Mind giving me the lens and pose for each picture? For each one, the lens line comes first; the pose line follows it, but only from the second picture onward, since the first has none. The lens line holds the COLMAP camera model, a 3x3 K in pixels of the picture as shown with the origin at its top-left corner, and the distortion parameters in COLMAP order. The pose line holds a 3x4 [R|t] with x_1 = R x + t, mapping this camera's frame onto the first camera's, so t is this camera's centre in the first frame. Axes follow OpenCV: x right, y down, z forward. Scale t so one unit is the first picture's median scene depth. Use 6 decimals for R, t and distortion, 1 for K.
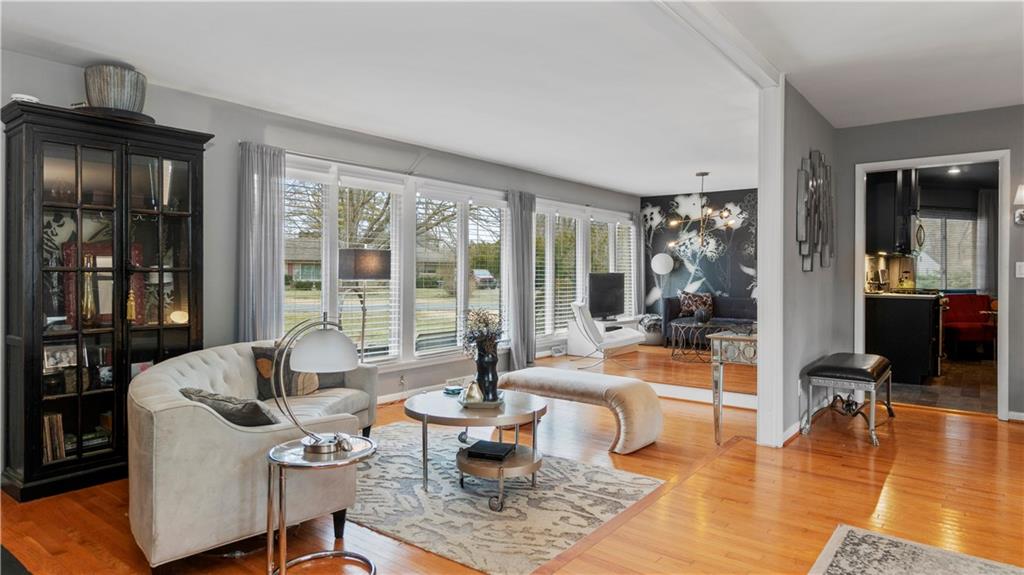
lens RADIAL K [[603.5, 0, 498.8], [0, 603.5, 272.6], [0, 0, 1]] dist [0.003859, -0.000251]
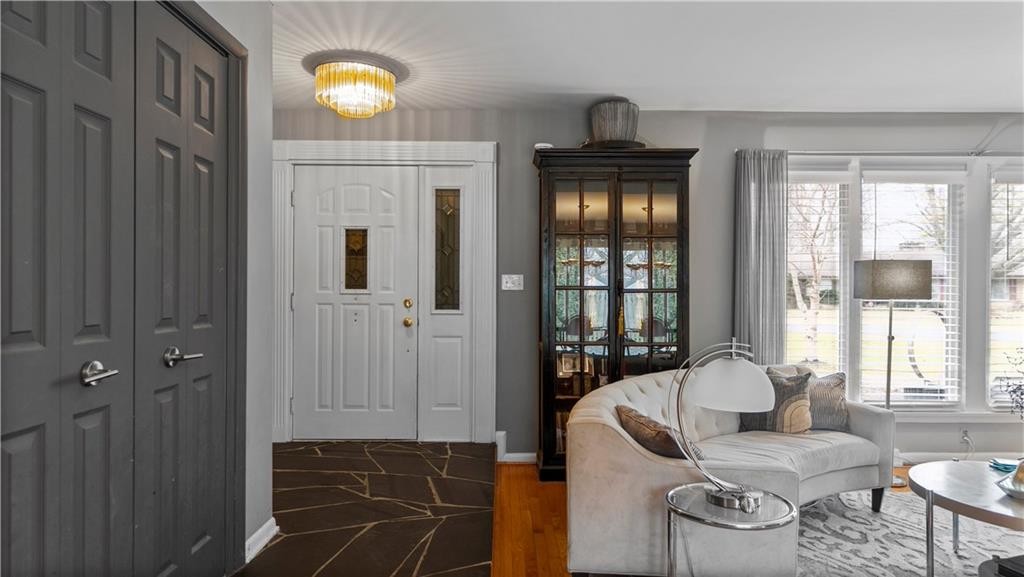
lens RADIAL K [[621.2, 0, 512.0], [0, 621.2, 288.5], [0, 0, 1]] dist [-0.002152, -0.000575]
pose [[0.630578, -0.003923, -0.776116, 0.078815], [0.001166, 0.999991, -0.004107, 0.000384], [0.776125, 0.001685, 0.630577, 0.096524]]
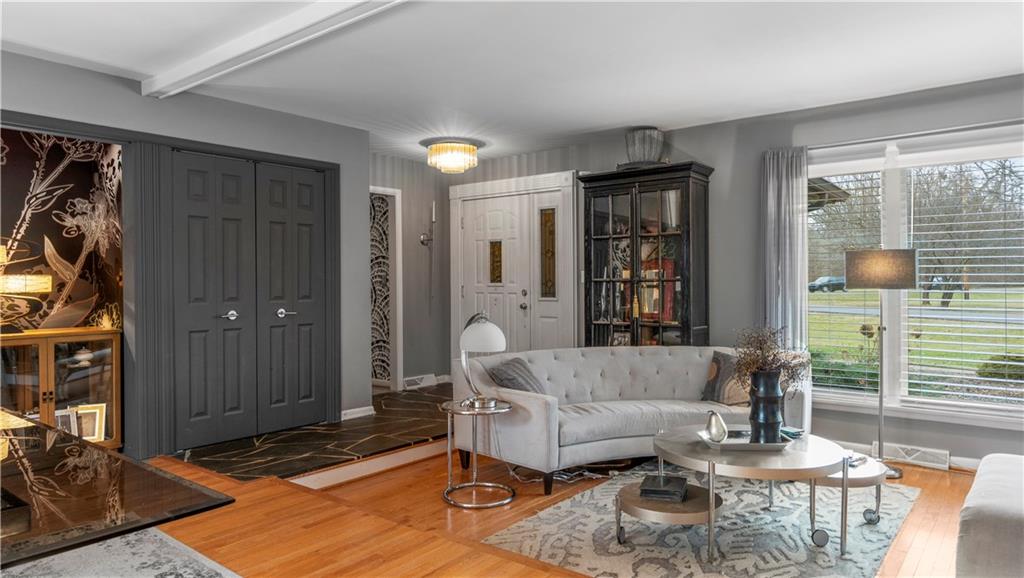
lens RADIAL K [[658.3, 0, 512.0], [0, 658.3, 289.0], [0, 0, 1]] dist [-0.000220, -0.000563]
pose [[0.001678, 0.004520, -0.999988, 0.532480], [0.007323, 0.999963, 0.004532, 0.003670], [0.999972, -0.007331, 0.001645, 0.452827]]
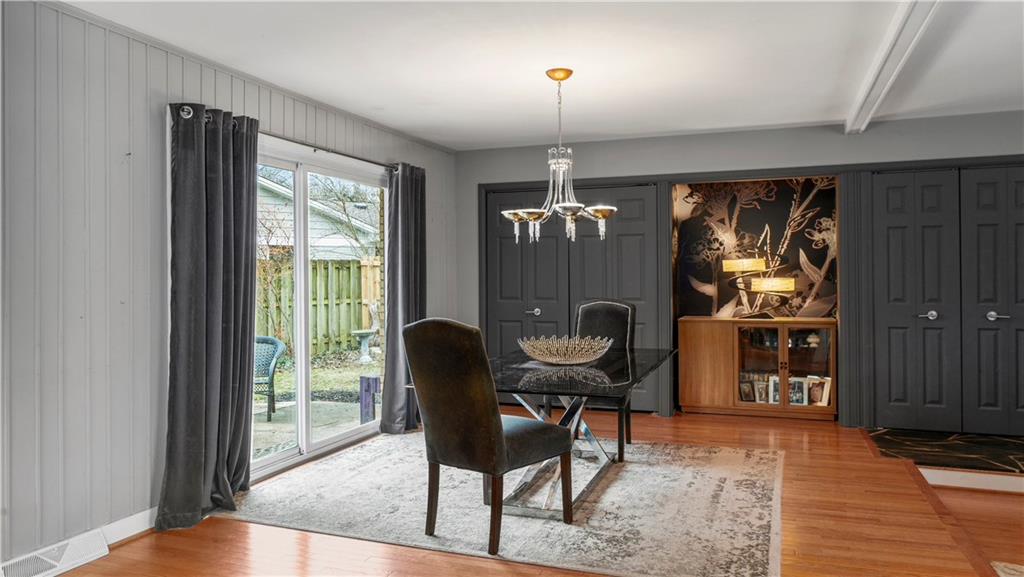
lens RADIAL K [[727.1, 0, 495.1], [0, 727.1, 281.0], [0, 0, 1]] dist [0.002552, -0.001627]
pose [[-0.954263, 0.004336, -0.298937, 0.562902], [0.002666, 0.999978, 0.005996, -0.014593], [0.298956, 0.004925, -0.954254, 0.836931]]
